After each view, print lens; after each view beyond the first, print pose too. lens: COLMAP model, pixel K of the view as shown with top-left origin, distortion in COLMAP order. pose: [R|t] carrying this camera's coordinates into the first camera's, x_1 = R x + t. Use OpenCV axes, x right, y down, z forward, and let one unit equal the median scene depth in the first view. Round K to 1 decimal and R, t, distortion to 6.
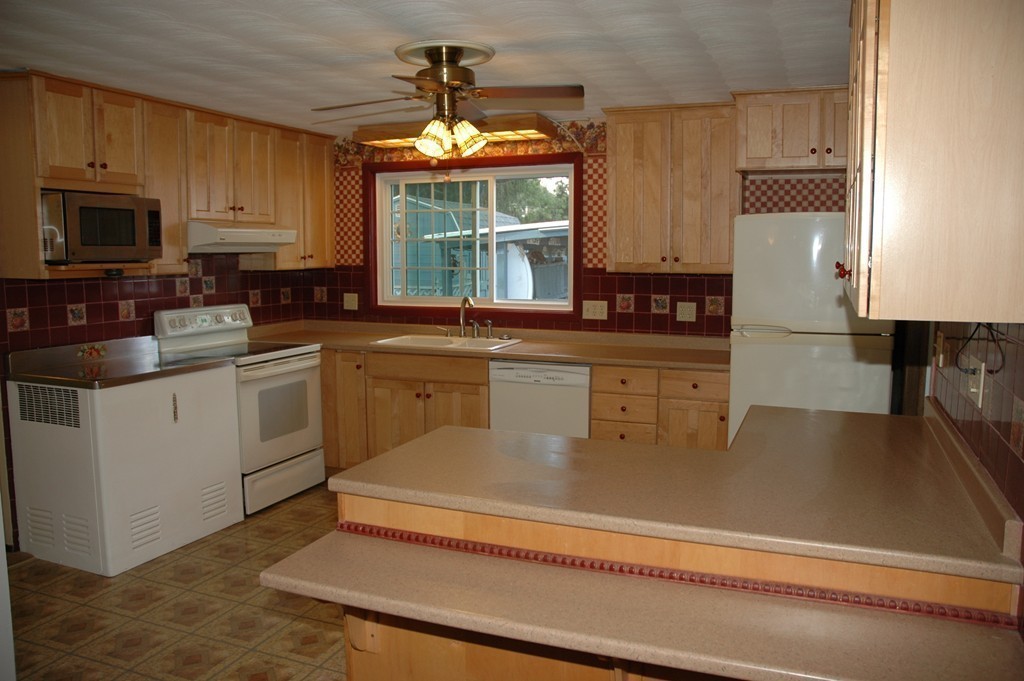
lens RADIAL K [[781.2, 0, 506.5], [0, 781.2, 345.4], [0, 0, 1]] dist [-0.173924, 0.139663]
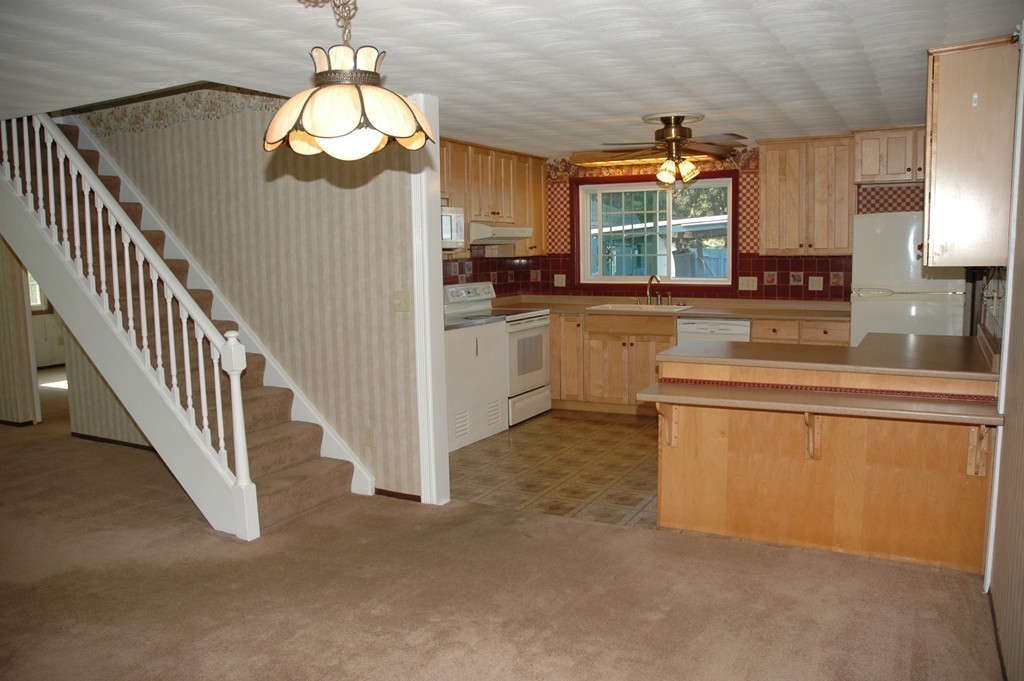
lens RADIAL K [[781.2, 0, 506.5], [0, 781.2, 345.4], [0, 0, 1]] dist [-0.173924, 0.139663]
pose [[0.992701, -0.003971, -0.120539, -0.152920], [0.004825, 0.999965, 0.006791, 0.054830], [0.120508, -0.007323, 0.992685, -0.419827]]
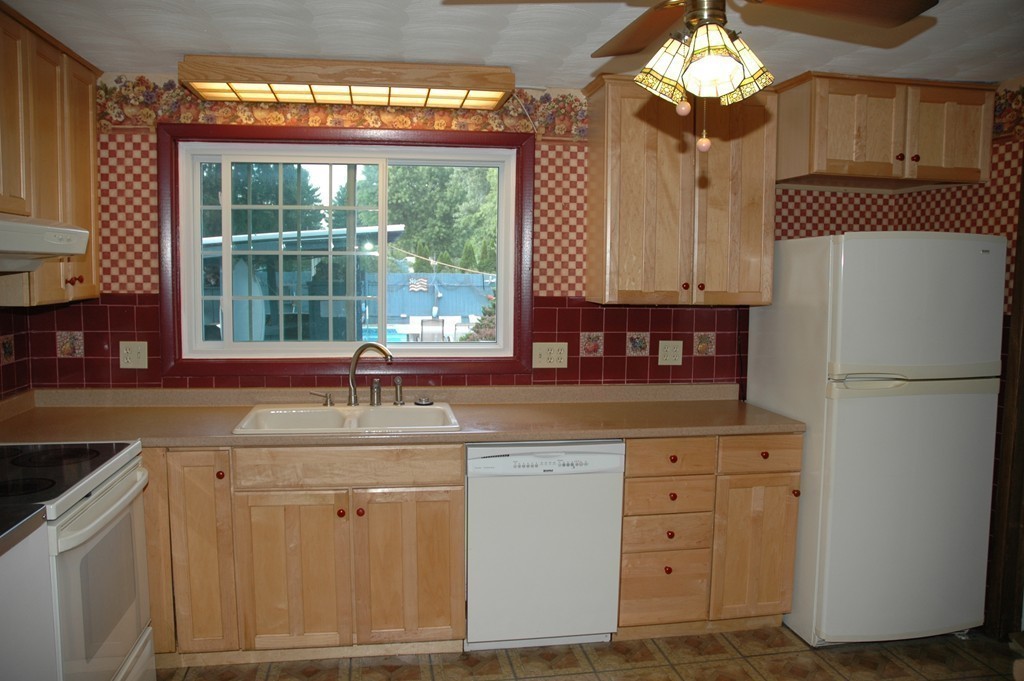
lens RADIAL K [[781.2, 0, 506.5], [0, 781.2, 345.4], [0, 0, 1]] dist [-0.173924, 0.139663]
pose [[0.848968, -0.040811, 0.526867, -0.308350], [0.050658, 0.998707, -0.004268, -0.055065], [-0.526011, 0.030313, 0.849937, 0.422118]]
